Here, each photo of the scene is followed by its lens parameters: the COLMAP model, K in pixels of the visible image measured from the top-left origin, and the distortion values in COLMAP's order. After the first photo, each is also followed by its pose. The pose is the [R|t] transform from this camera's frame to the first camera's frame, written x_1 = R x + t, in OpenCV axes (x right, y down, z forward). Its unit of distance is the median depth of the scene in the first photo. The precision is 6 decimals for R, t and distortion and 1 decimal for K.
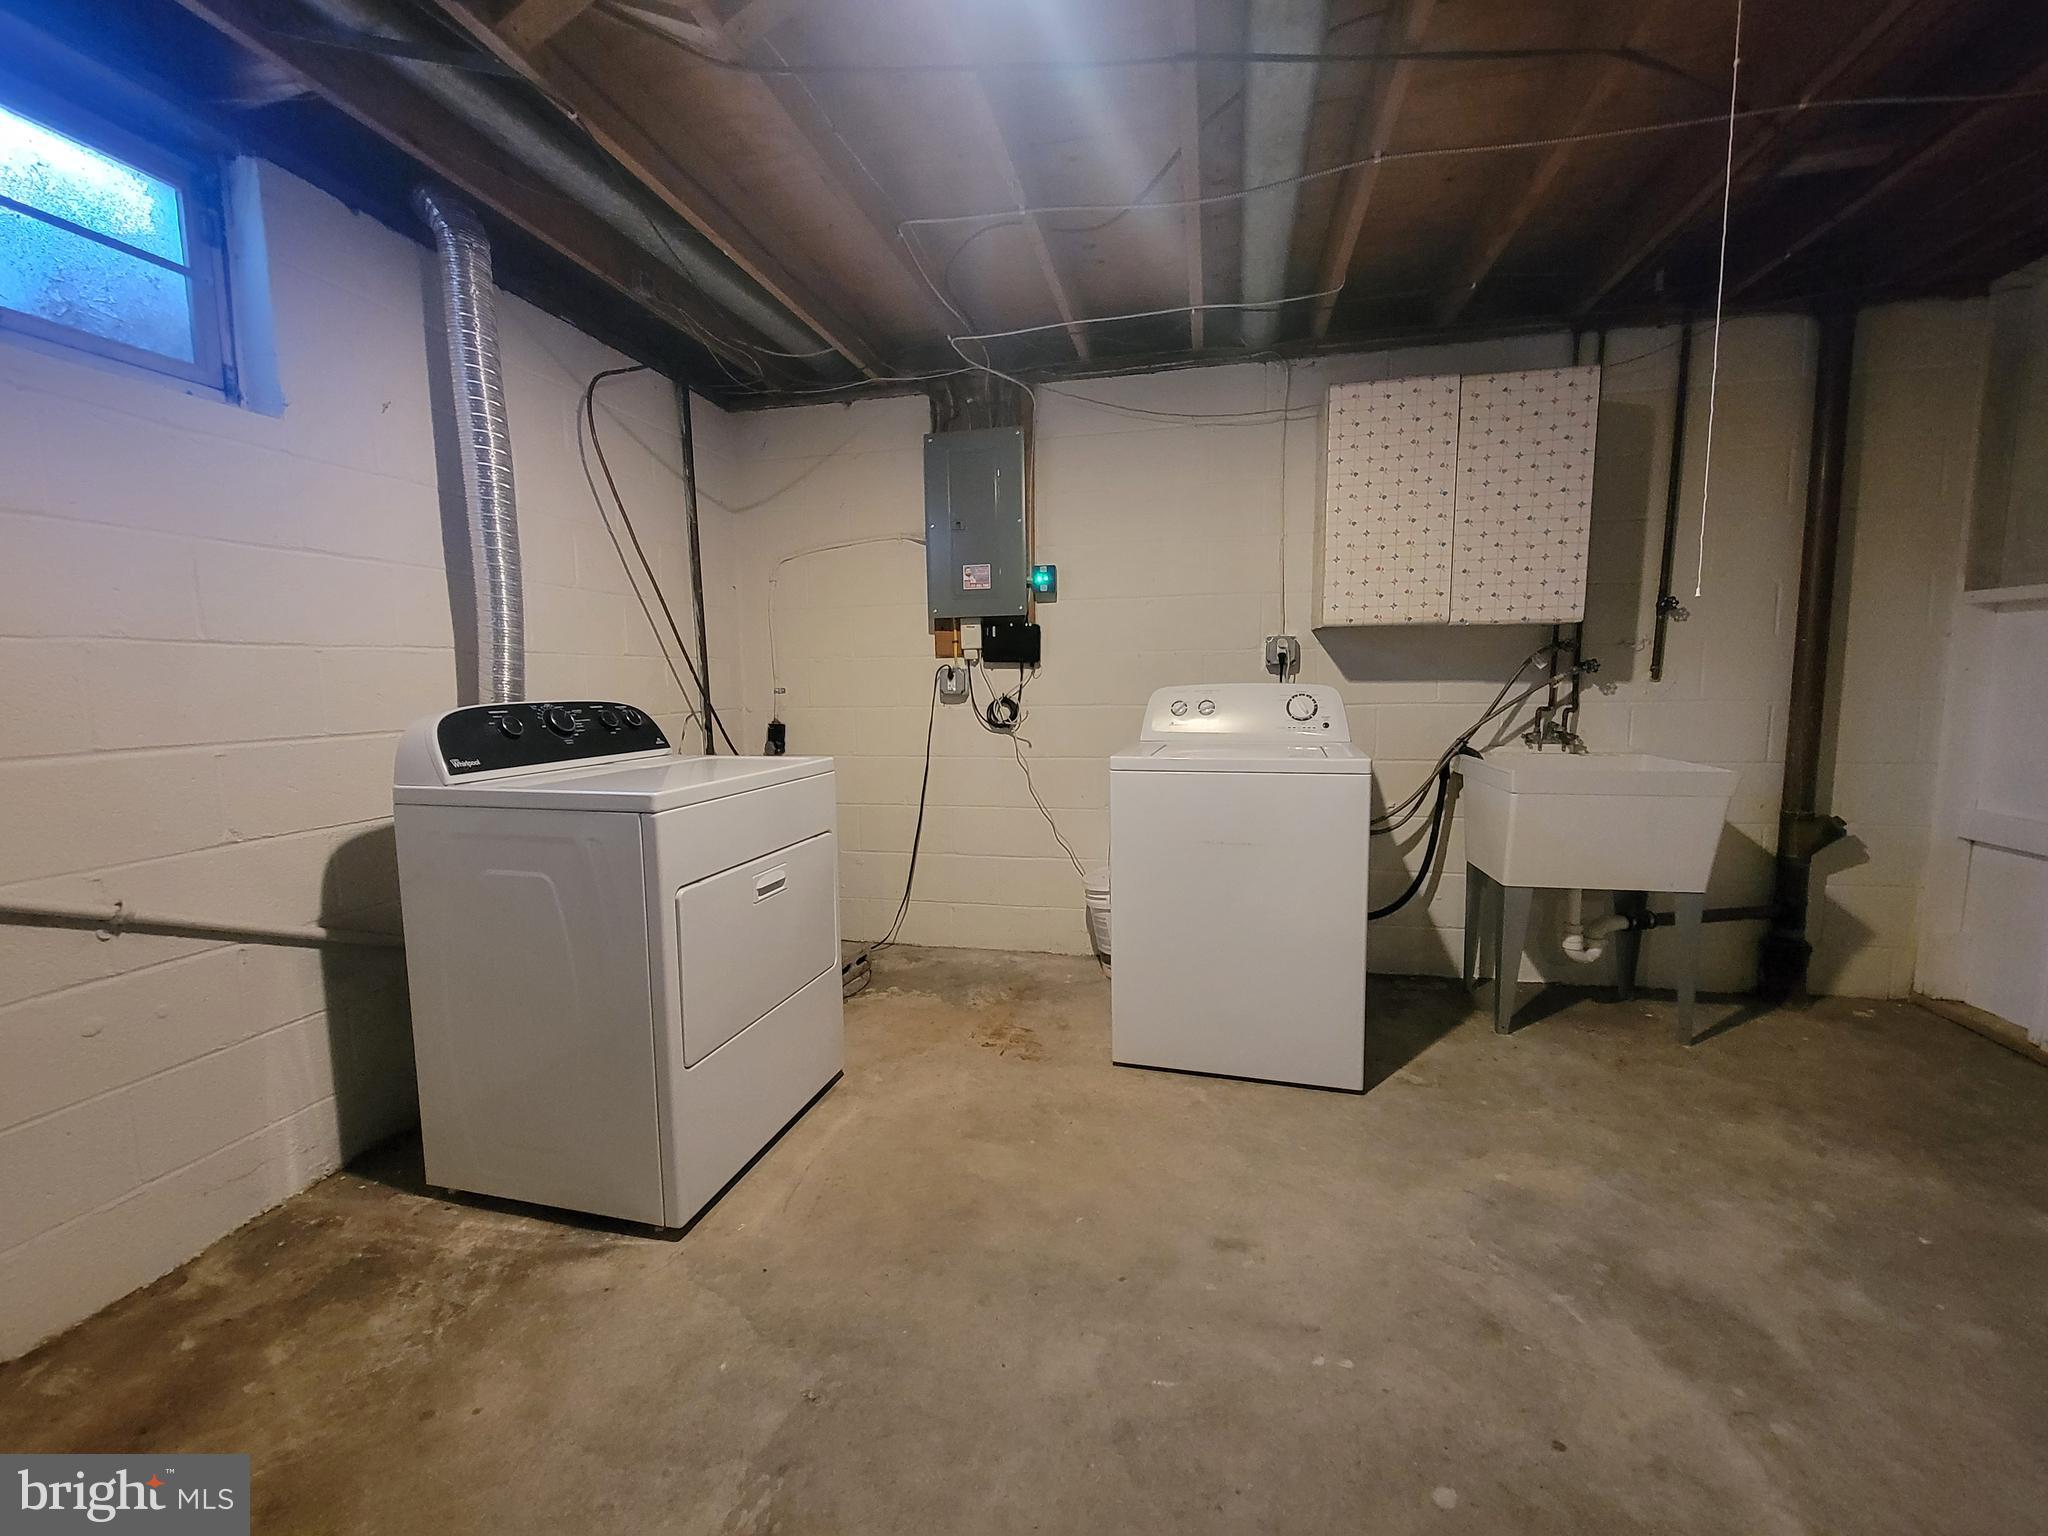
lens RADIAL K [[831.0, 0, 1024.0], [0, 831.0, 768.0], [0, 0, 1]] dist [0.000311, 0.000017]
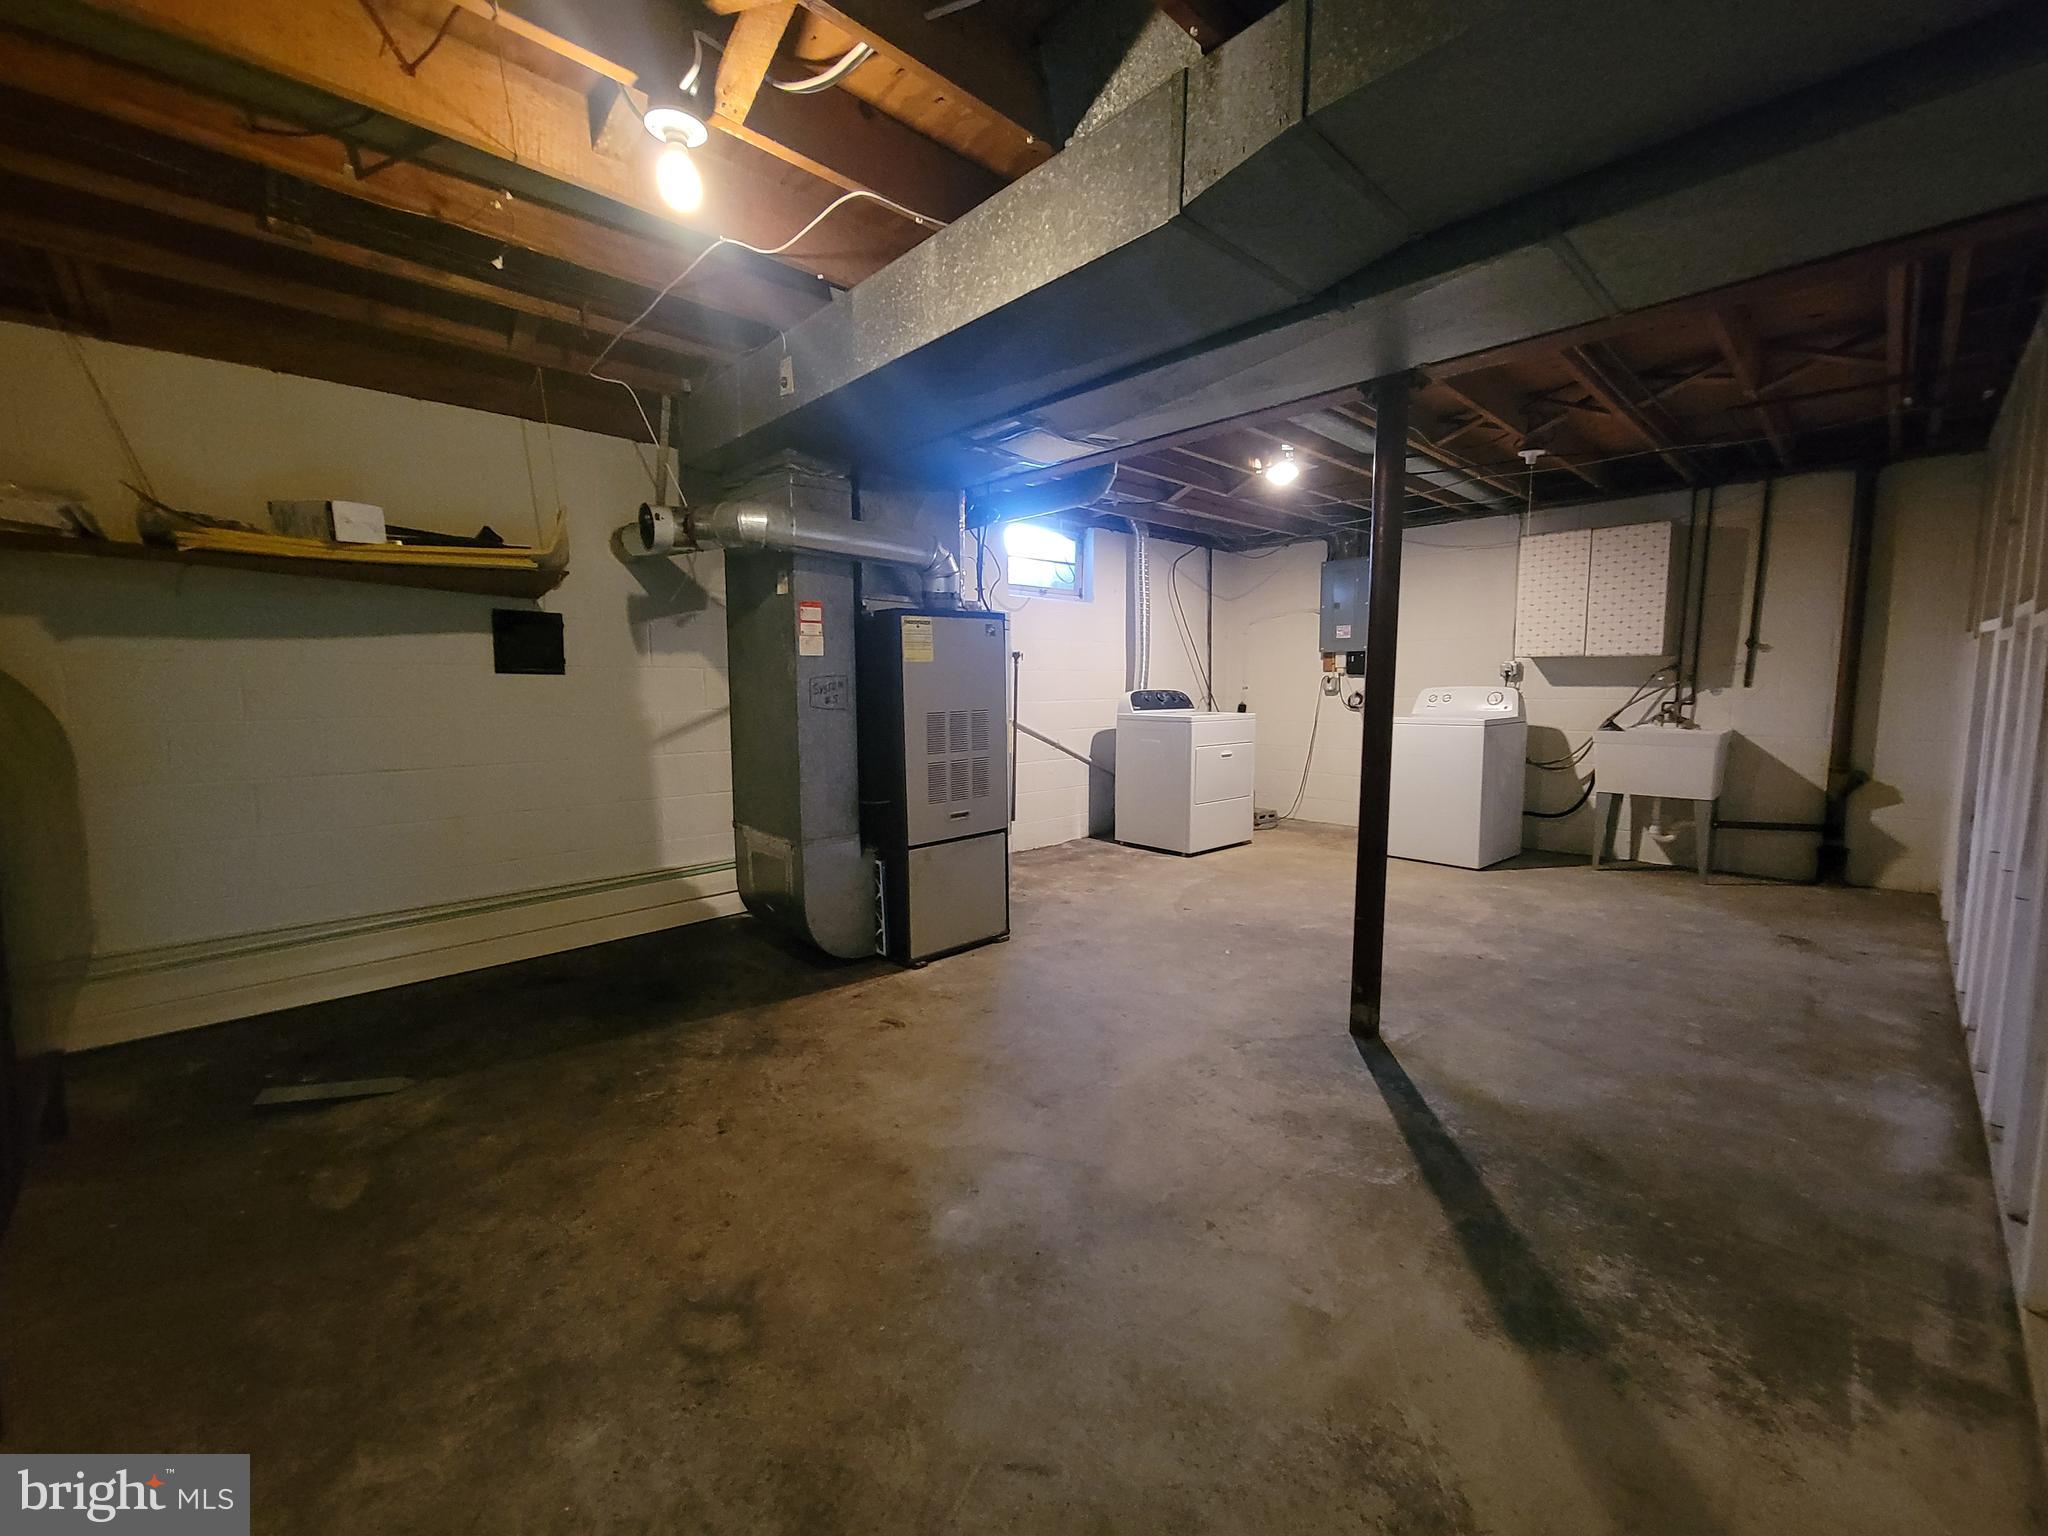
lens RADIAL K [[831.0, 0, 1024.0], [0, 831.0, 768.0], [0, 0, 1]] dist [0.000311, 0.000017]
pose [[0.833768, 0.063921, -0.548402, 0.485975], [-0.064911, 0.997736, 0.017606, 0.128350], [0.548286, 0.020918, 0.836029, -1.256152]]
